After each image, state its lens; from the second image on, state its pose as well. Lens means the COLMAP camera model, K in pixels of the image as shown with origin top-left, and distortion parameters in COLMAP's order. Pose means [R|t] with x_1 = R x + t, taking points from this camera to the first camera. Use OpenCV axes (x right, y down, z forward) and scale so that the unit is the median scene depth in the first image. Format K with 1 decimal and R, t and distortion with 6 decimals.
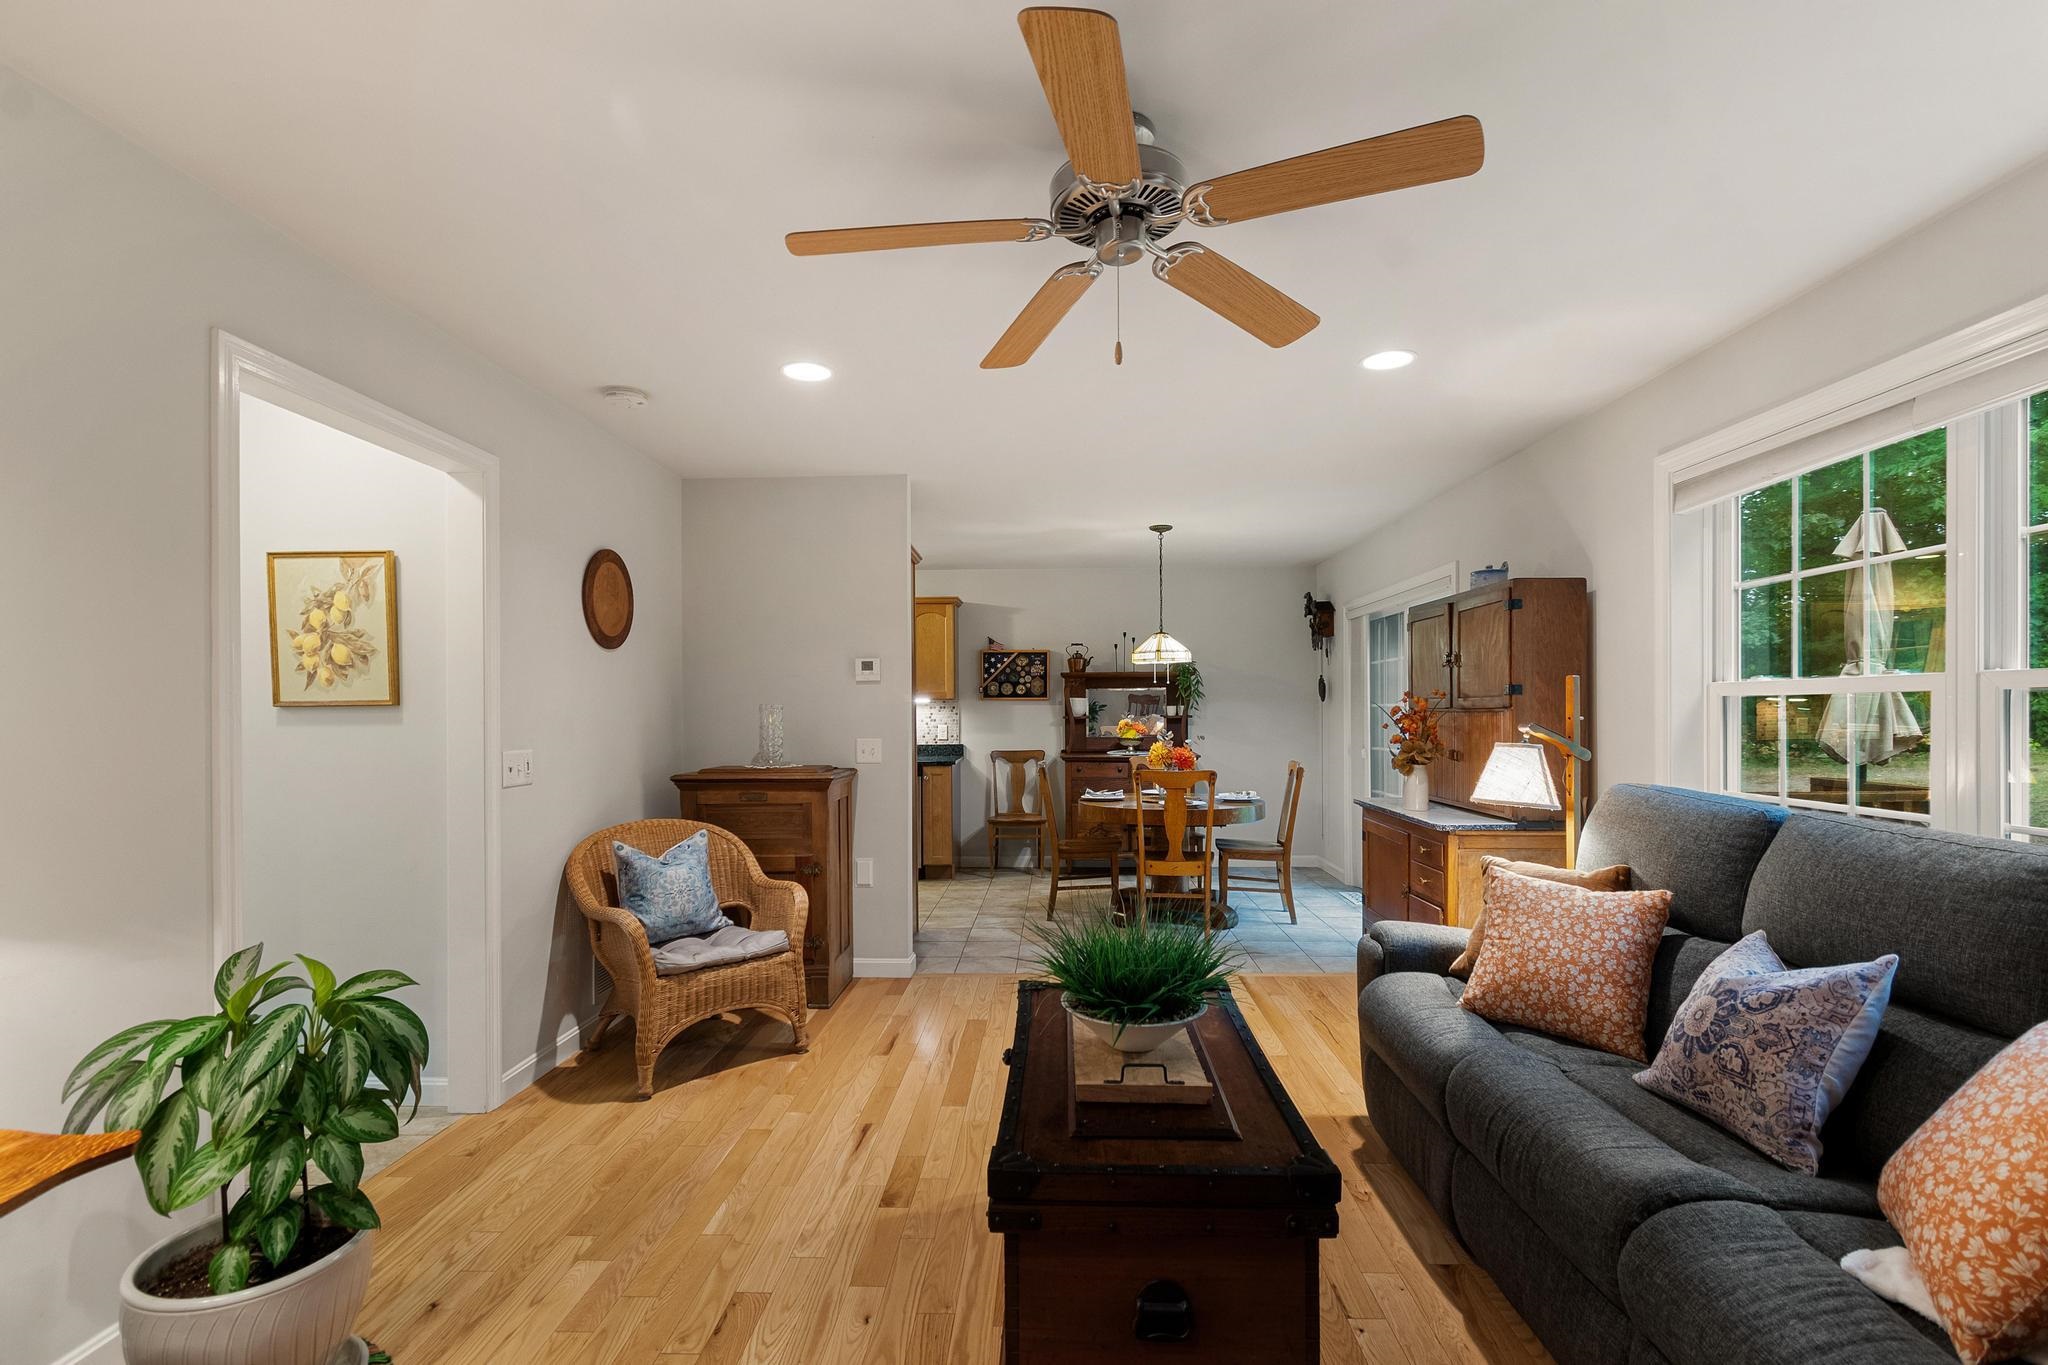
lens RADIAL K [[911.6, 0, 1034.4], [0, 911.6, 710.1], [0, 0, 1]] dist [0.003240, -0.003789]
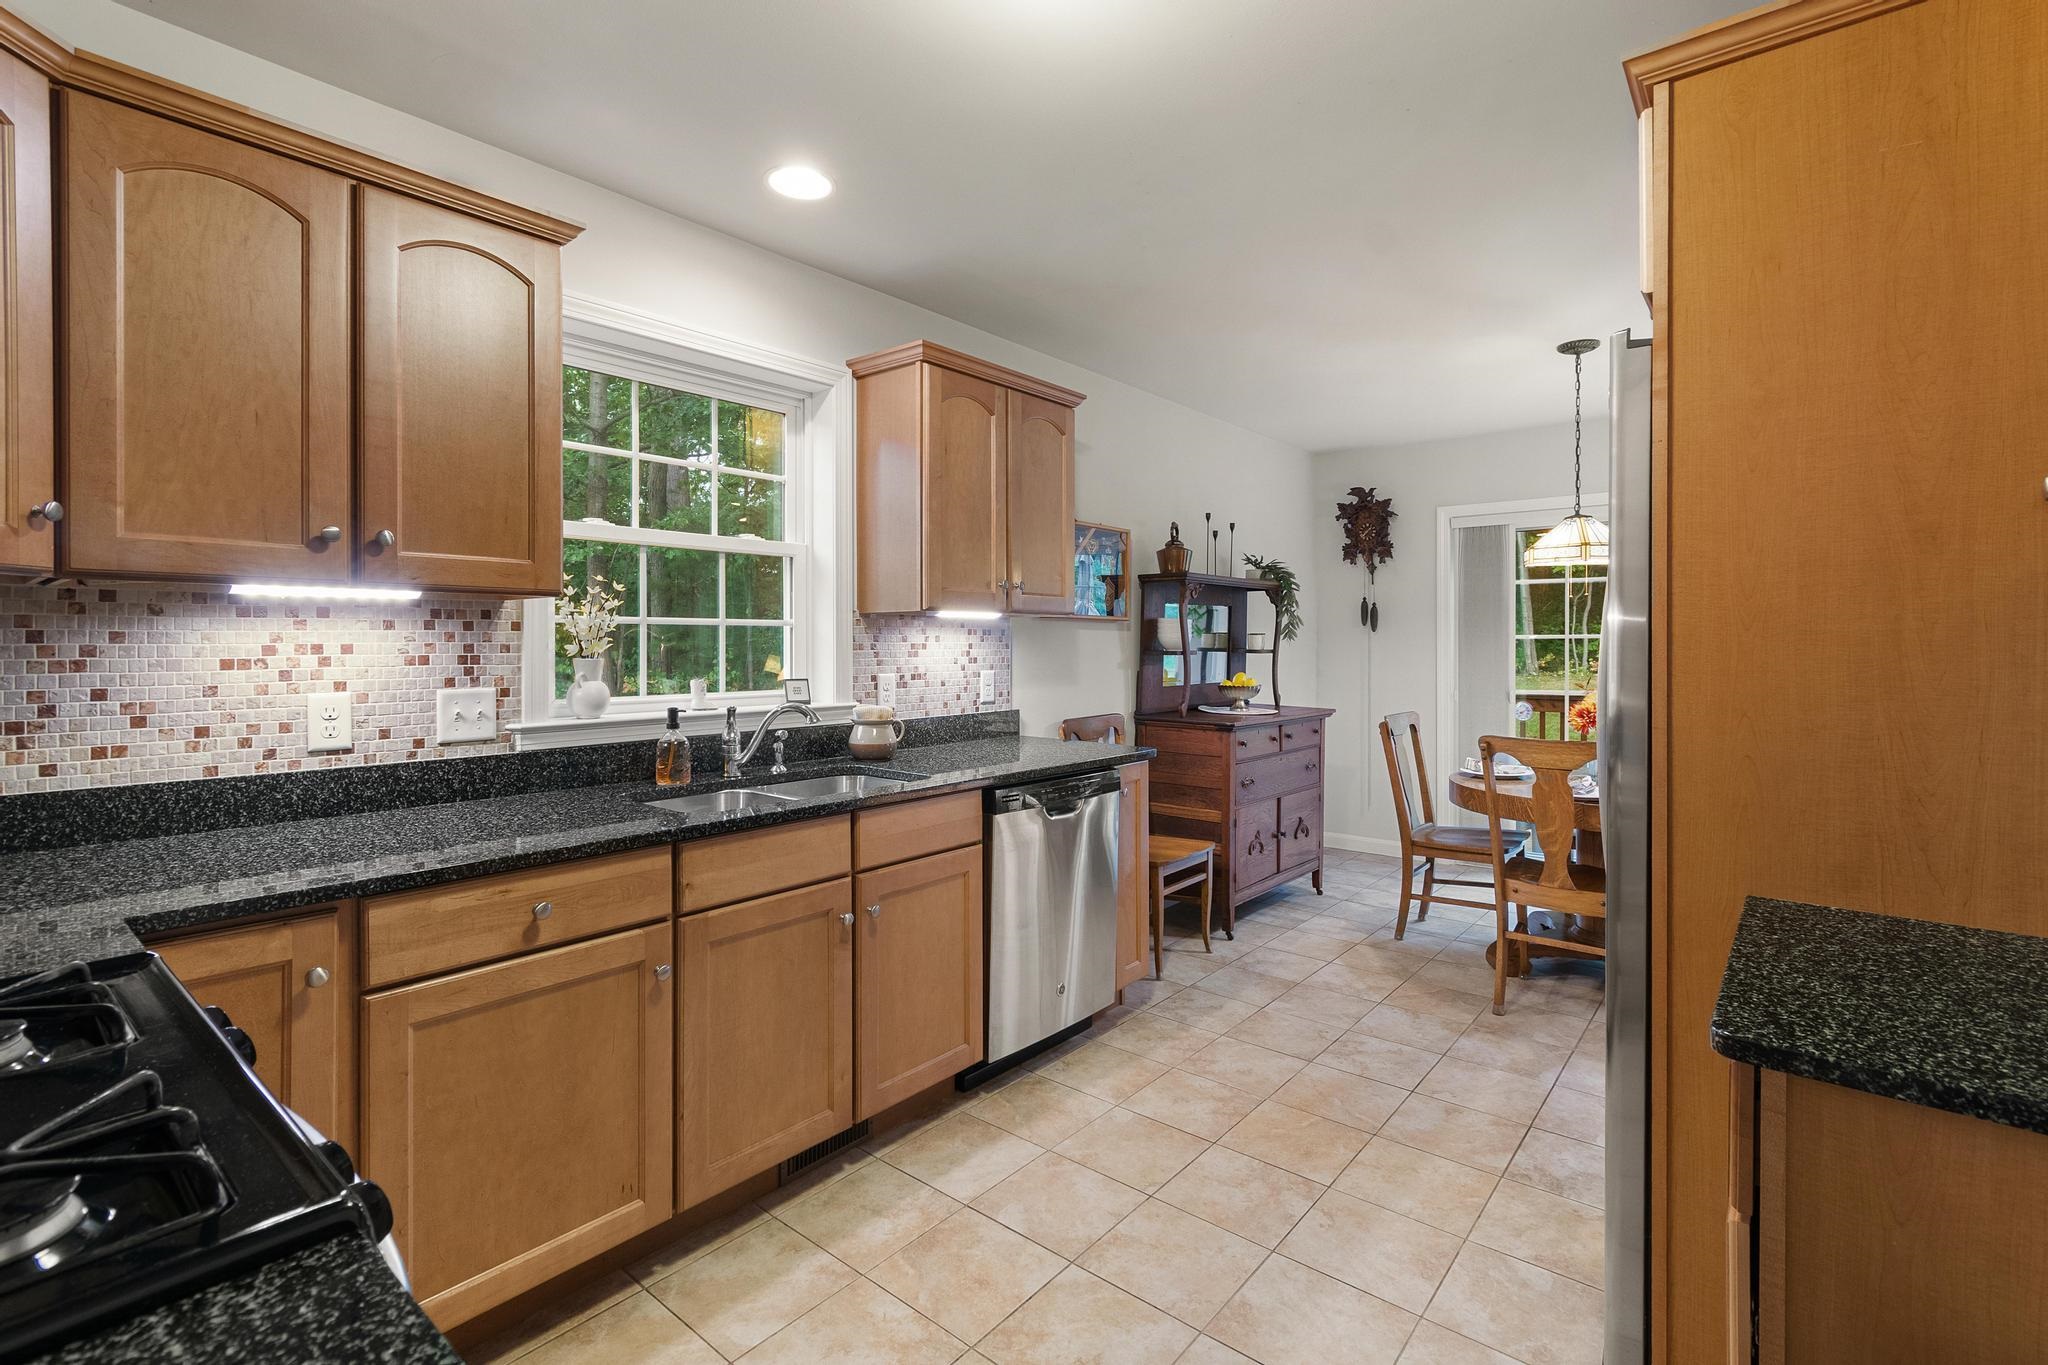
lens RADIAL K [[934.0, 0, 1031.0], [0, 934.0, 642.5], [0, 0, 1]] dist [0.000994, 0.000097]
pose [[0.617296, 0.005501, 0.786712, -0.882303], [-0.003515, 0.999985, -0.004235, 0.008205], [-0.786723, -0.000151, 0.617306, 1.343408]]
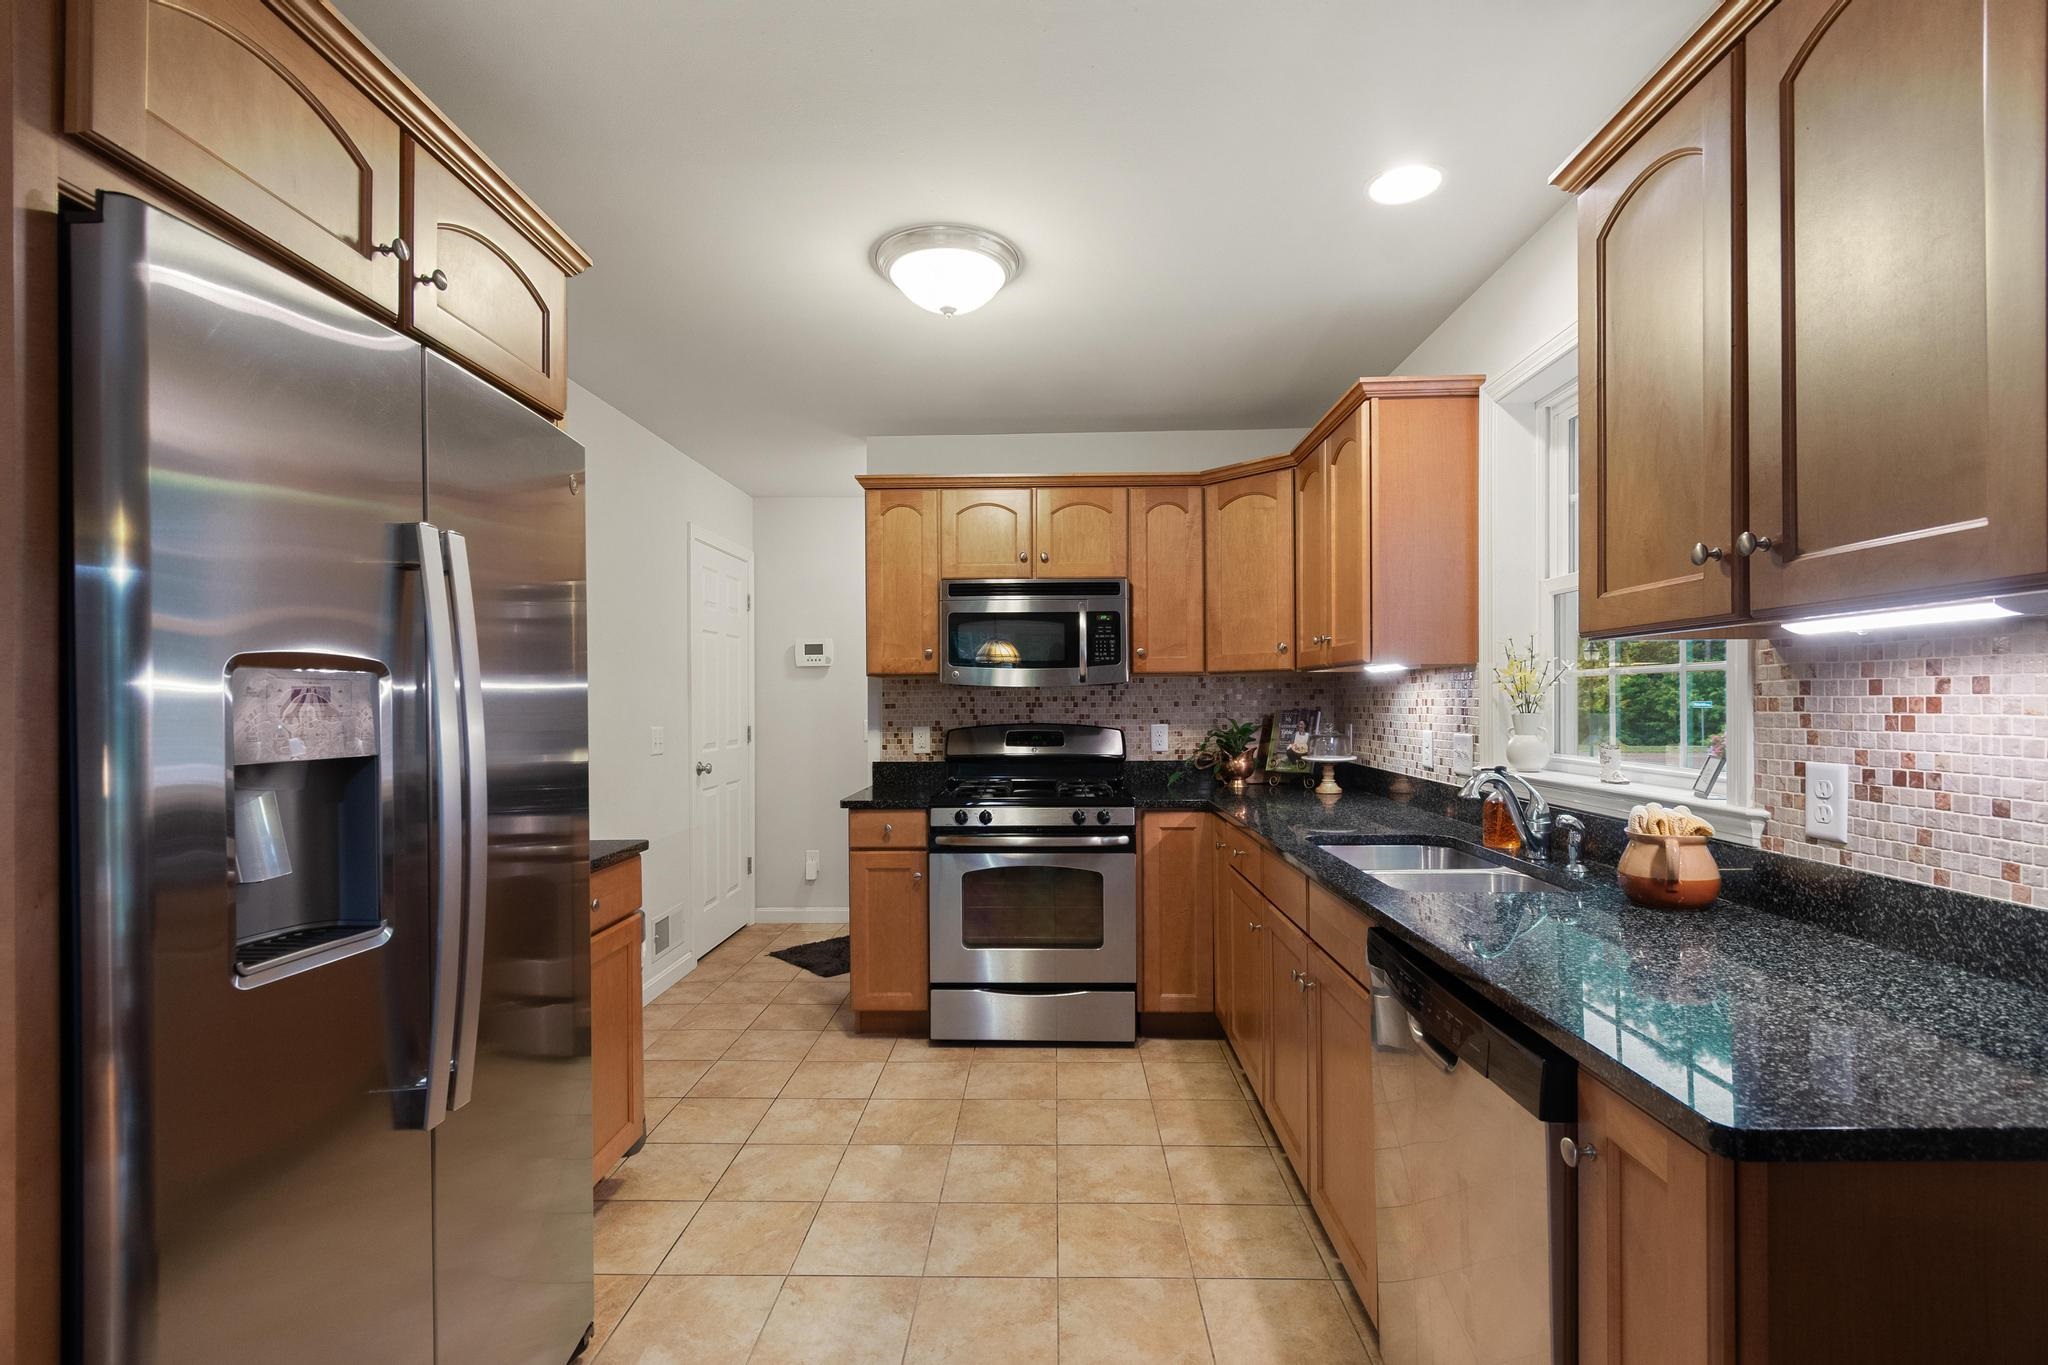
lens RADIAL K [[918.3, 0, 1033.3], [0, 918.3, 702.4], [0, 0, 1]] dist [0.000028, -0.000428]
pose [[0.004265, 0.007583, -0.999962, 0.045637], [0.005868, 0.999954, 0.007608, 0.003163], [0.999974, -0.005900, 0.004220, 1.618645]]
